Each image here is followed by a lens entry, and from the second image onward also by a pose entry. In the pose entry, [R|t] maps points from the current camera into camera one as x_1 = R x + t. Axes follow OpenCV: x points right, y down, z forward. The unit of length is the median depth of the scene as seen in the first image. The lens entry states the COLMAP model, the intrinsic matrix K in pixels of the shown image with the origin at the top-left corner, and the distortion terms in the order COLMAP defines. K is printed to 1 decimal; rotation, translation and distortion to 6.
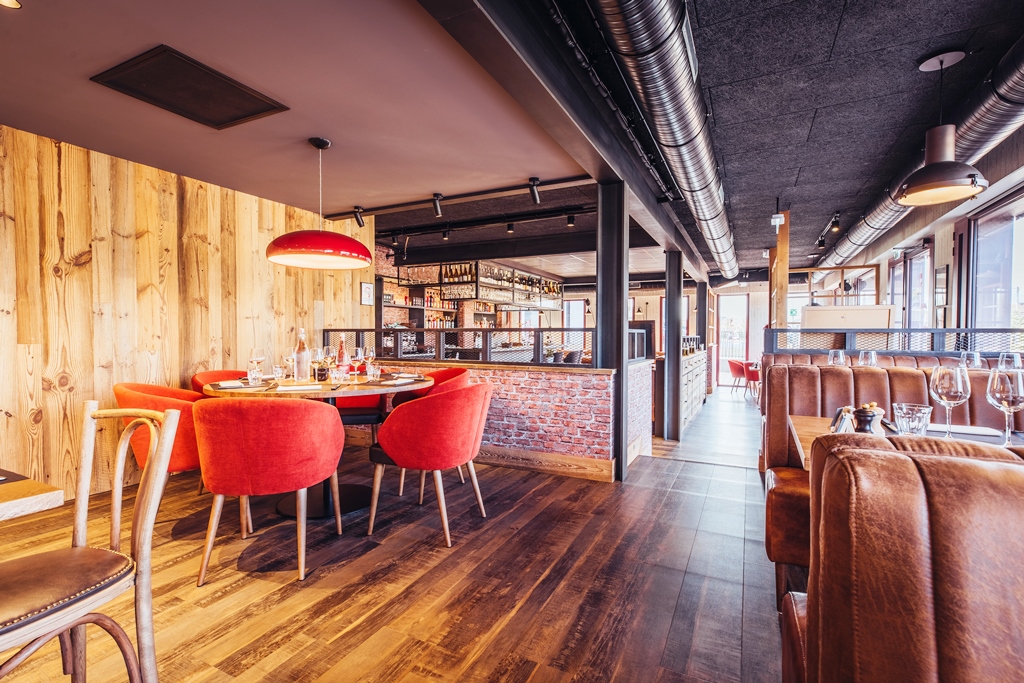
lens RADIAL K [[462.3, 0, 512.0], [0, 462.3, 341.5], [0, 0, 1]] dist [0.002342, 0.000554]
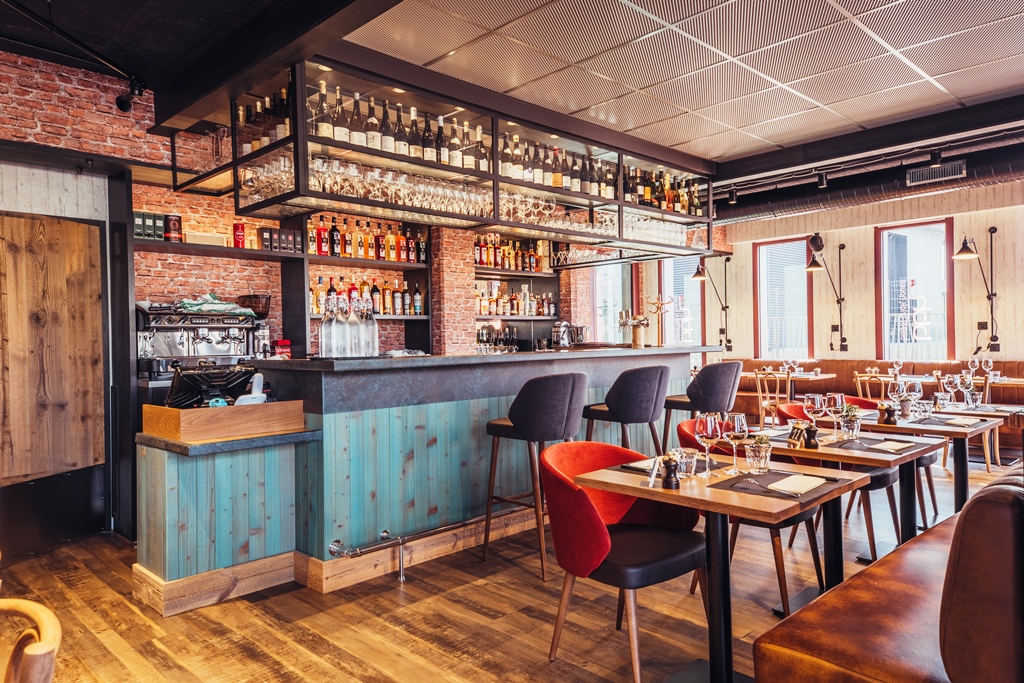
lens RADIAL K [[678.4, 0, 524.3], [0, 678.4, 338.9], [0, 0, 1]] dist [0.073025, -0.000396]
pose [[0.951581, -0.021872, -0.306618, 0.147091], [0.018901, 0.999741, -0.012655, 0.005576], [0.306815, 0.006247, 0.951749, 0.487110]]
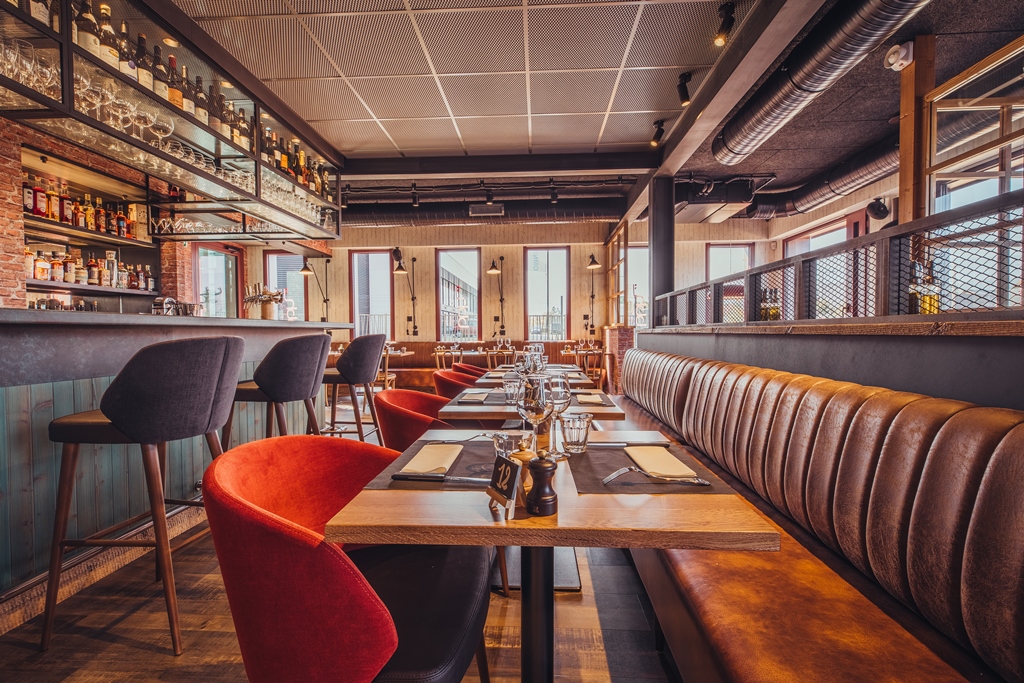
lens RADIAL K [[462.3, 0, 512.0], [0, 462.3, 341.5], [0, 0, 1]] dist [0.002342, 0.000554]
pose [[0.912518, -0.021683, 0.408462, 0.088389], [0.018229, 0.999758, 0.012346, 0.020951], [-0.408631, -0.003820, 0.912692, 0.637006]]
